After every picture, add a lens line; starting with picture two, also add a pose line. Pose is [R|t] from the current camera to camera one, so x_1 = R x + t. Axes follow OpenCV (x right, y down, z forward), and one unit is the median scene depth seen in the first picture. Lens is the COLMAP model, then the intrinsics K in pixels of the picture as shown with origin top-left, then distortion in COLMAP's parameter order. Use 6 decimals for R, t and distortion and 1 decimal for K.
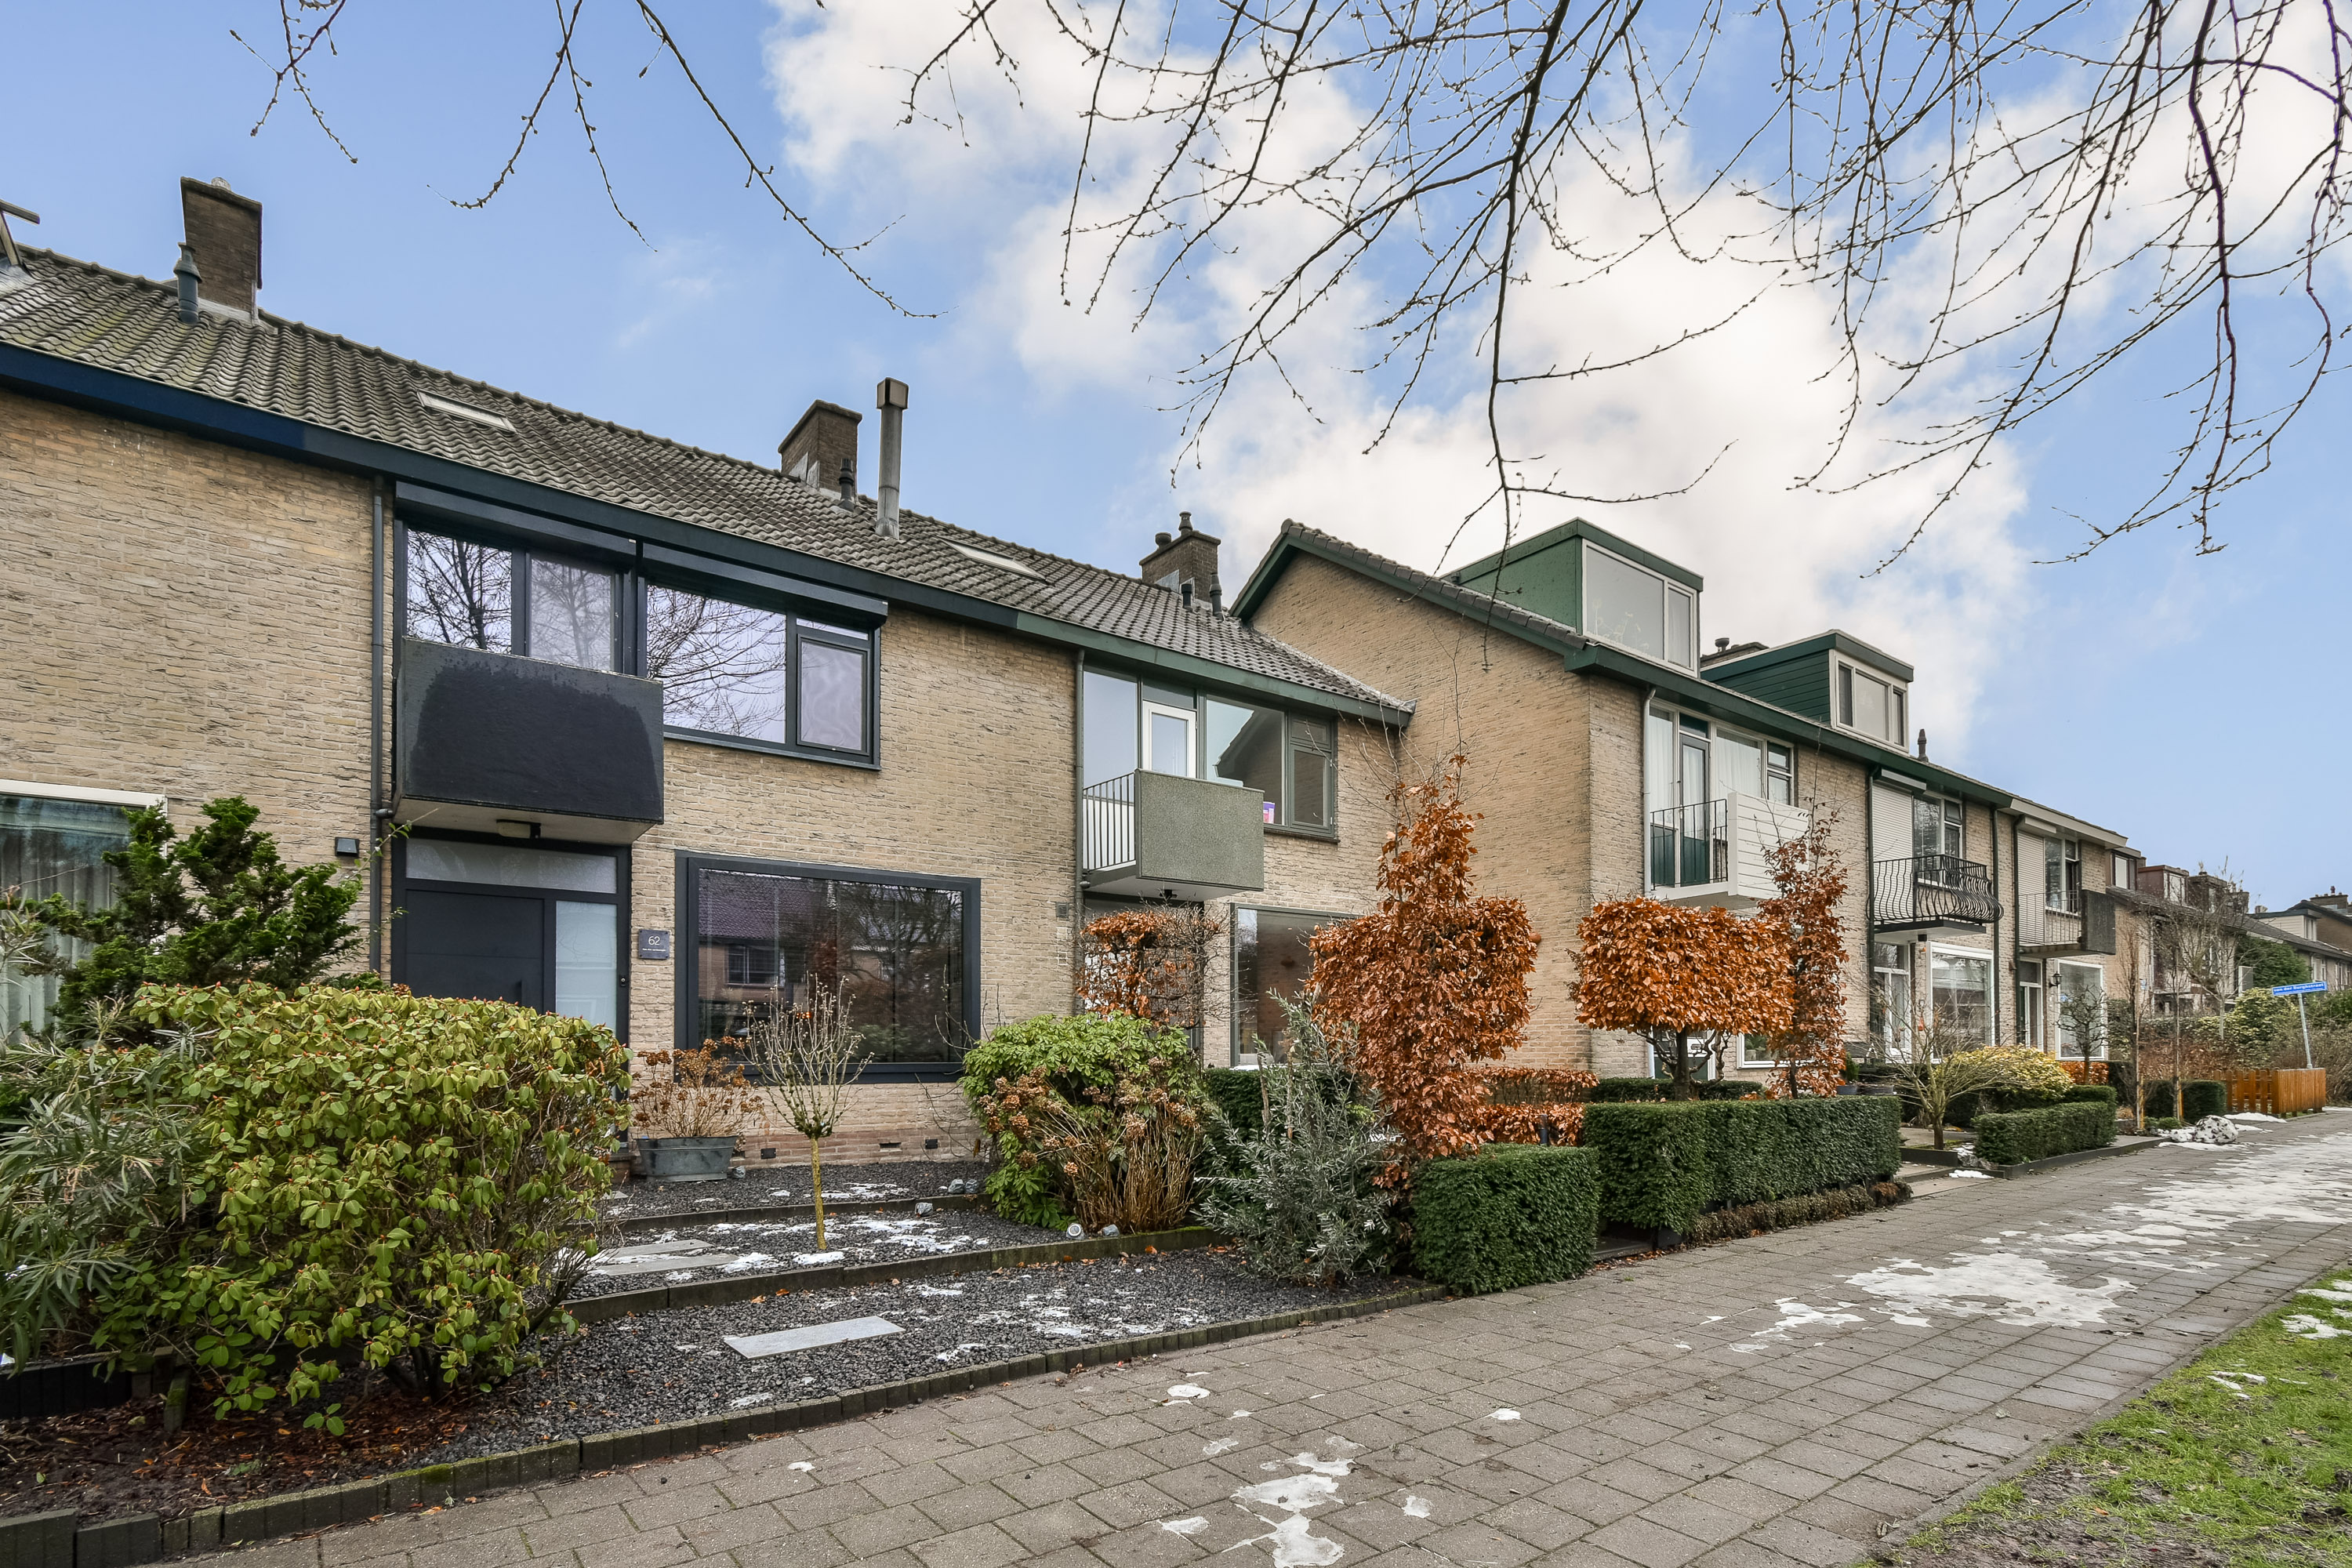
lens RADIAL K [[1063.8, 0, 1191.1], [0, 1063.8, 767.5], [0, 0, 1]] dist [0.001962, 0.000148]
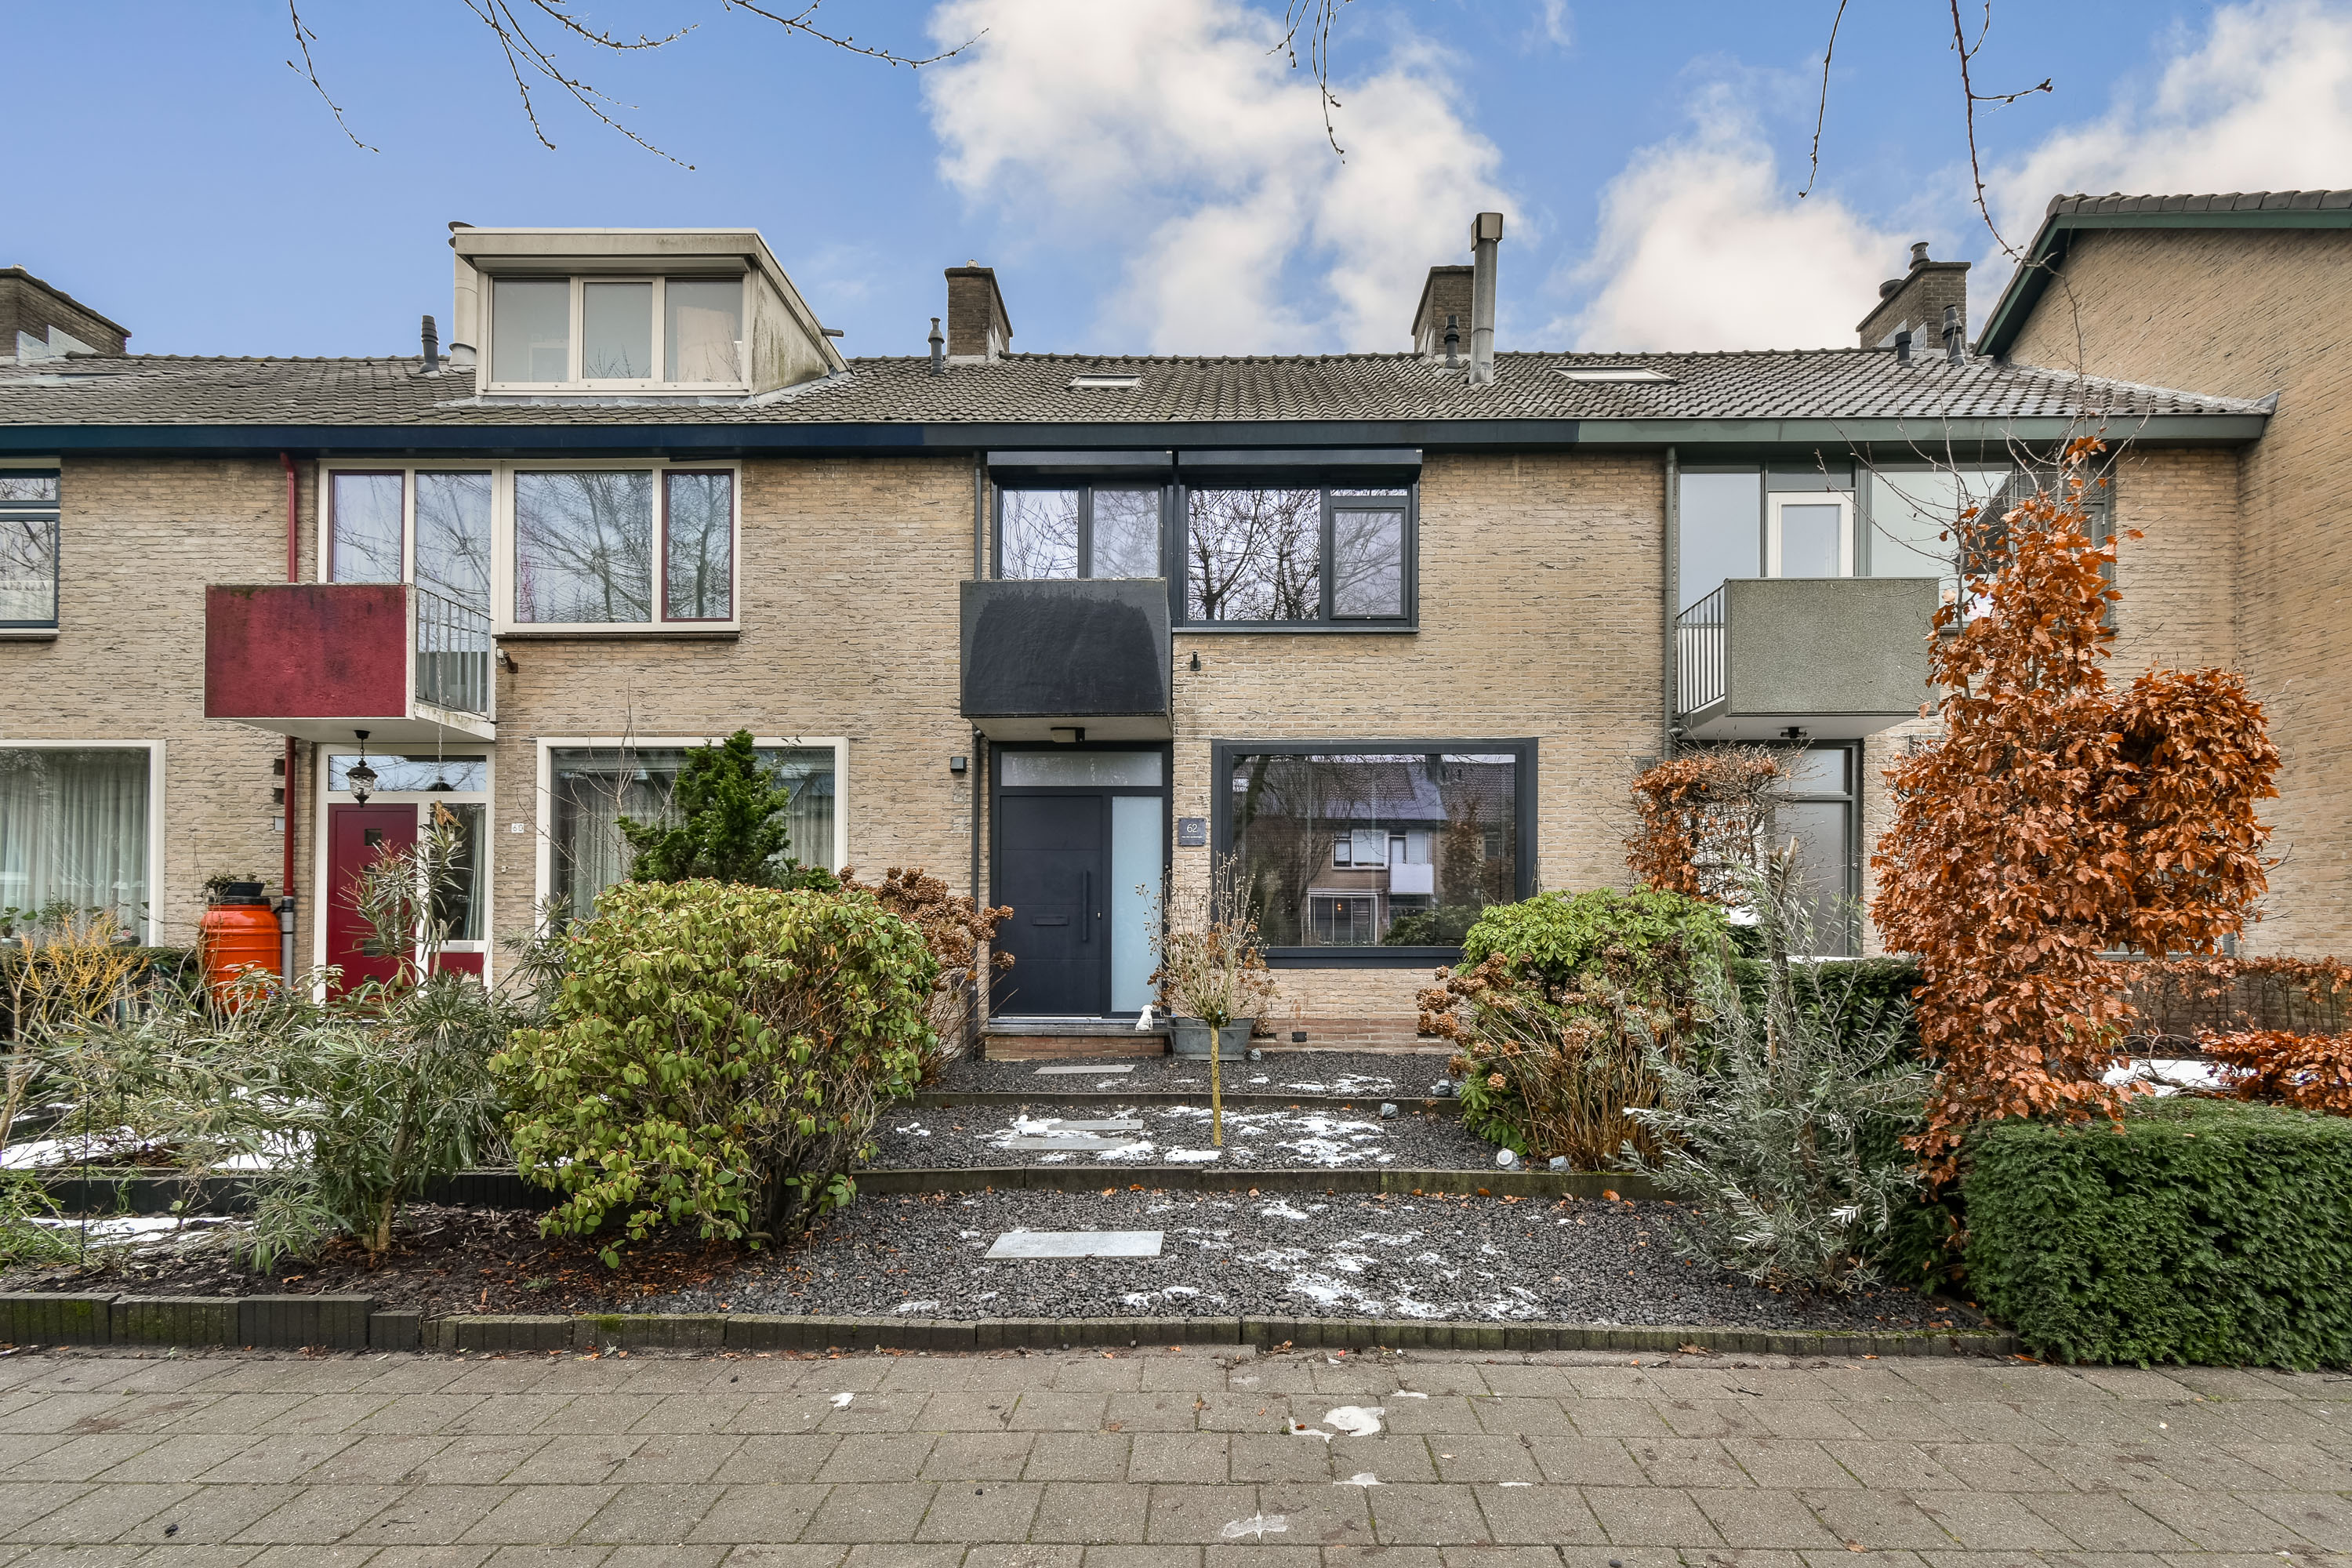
lens RADIAL K [[1102.8, 0, 1200.6], [0, 1102.8, 729.6], [0, 0, 1]] dist [0.003127, -0.000071]
pose [[0.798361, -0.106550, -0.592678, 0.143552], [0.153507, 0.987716, 0.029211, 0.037005], [0.582285, -0.114301, 0.804910, 0.149122]]
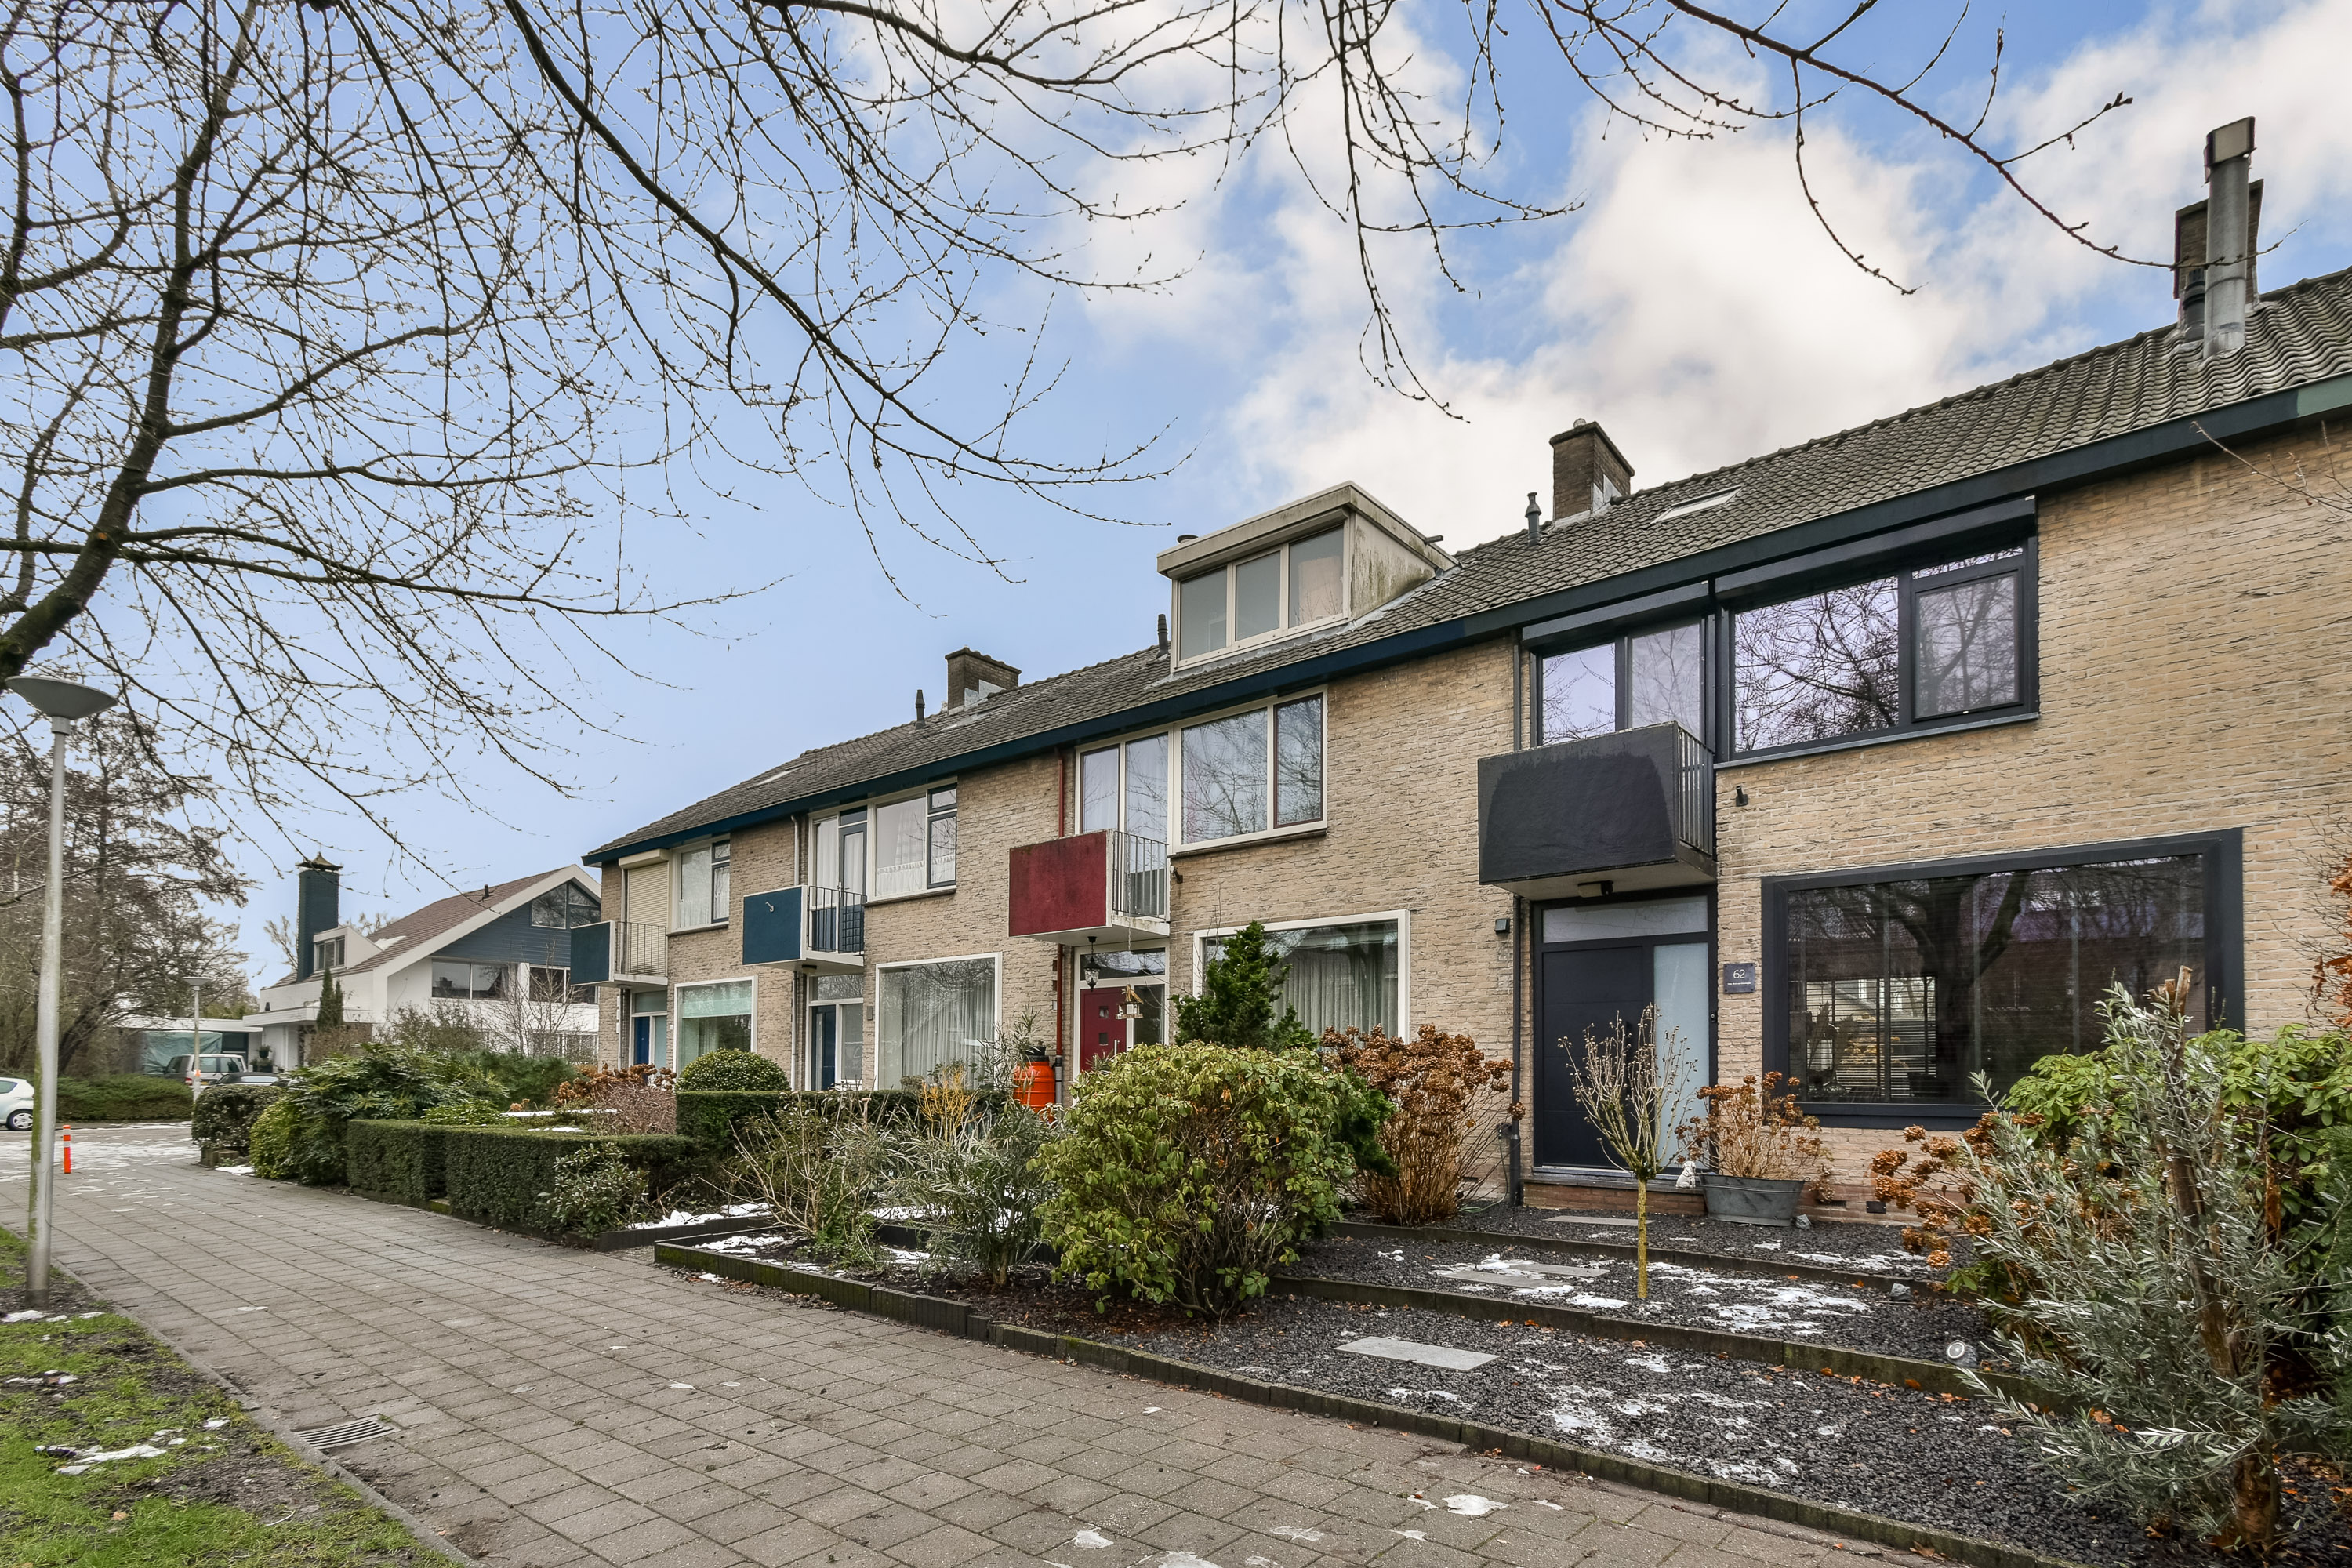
lens RADIAL K [[1068.9, 0, 1176.0], [0, 1068.9, 784.0], [0, 0, 1]] dist [0.005114, 0.000267]
pose [[0.252673, -0.256048, -0.933057, 0.323910], [0.242181, 0.950388, -0.195221, 0.061039], [0.936752, -0.176642, 0.302148, 0.237349]]
